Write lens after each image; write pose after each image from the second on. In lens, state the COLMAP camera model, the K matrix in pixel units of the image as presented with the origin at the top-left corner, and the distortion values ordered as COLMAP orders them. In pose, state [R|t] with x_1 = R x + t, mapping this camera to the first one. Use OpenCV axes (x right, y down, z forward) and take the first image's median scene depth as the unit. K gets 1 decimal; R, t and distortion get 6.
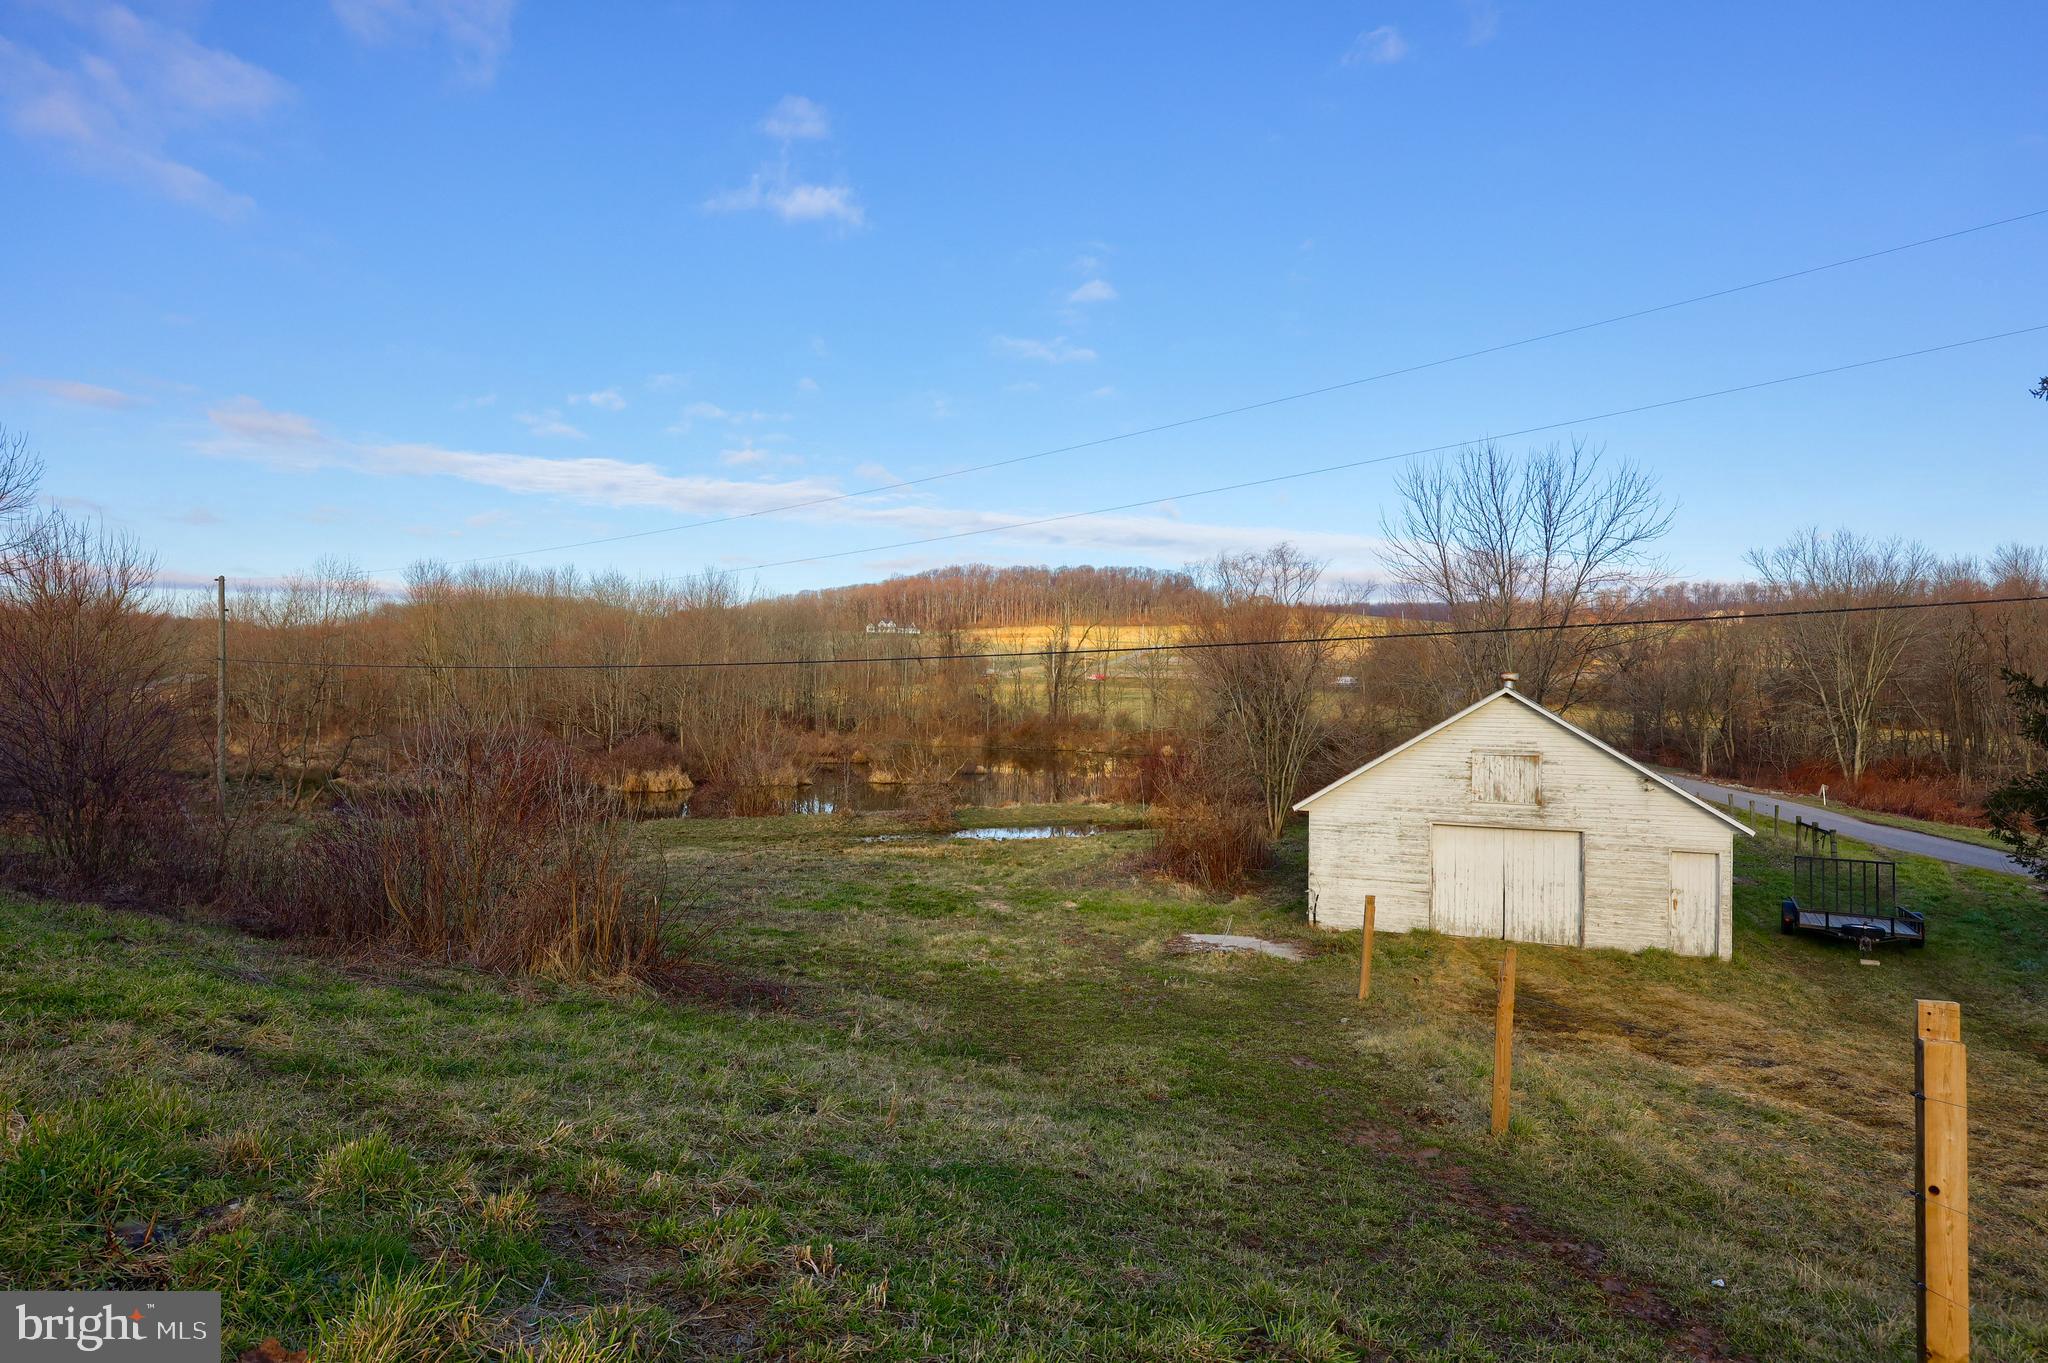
lens RADIAL K [[1104.4, 0, 1024.6], [0, 1104.4, 674.1], [0, 0, 1]] dist [0.001790, 0.000060]
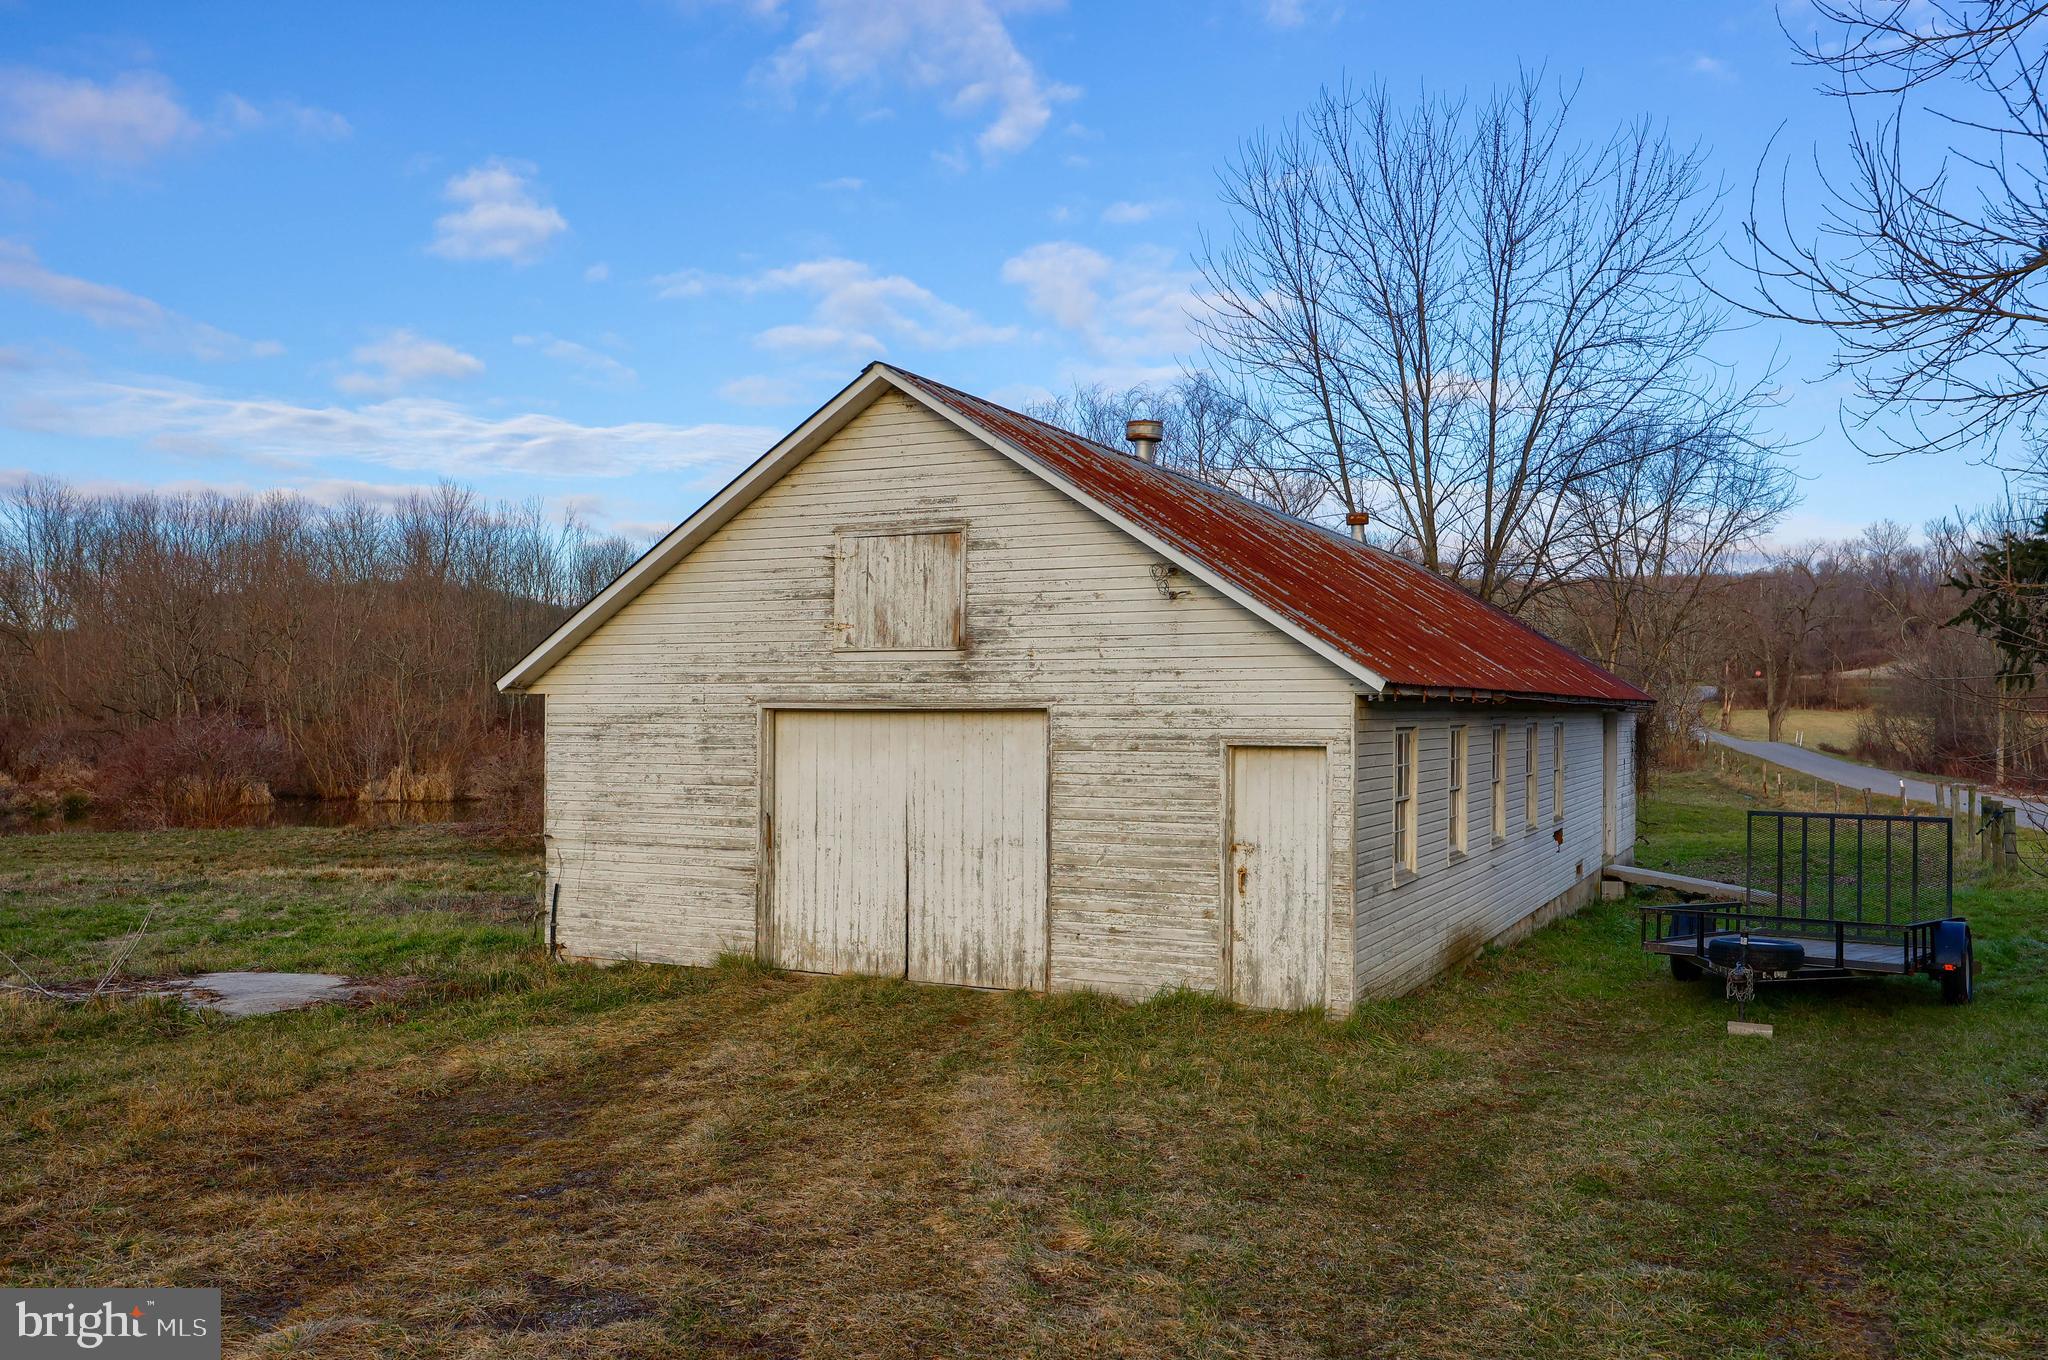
lens RADIAL K [[1624.4, 0, 1023.4], [0, 1624.4, 687.2], [0, 0, 1]] dist [-0.015868, -0.001203]
pose [[0.999192, -0.005733, -0.039783, 0.507239], [0.005802, 0.999982, 0.001598, 0.130341], [0.039773, -0.001828, 0.999207, 0.391583]]
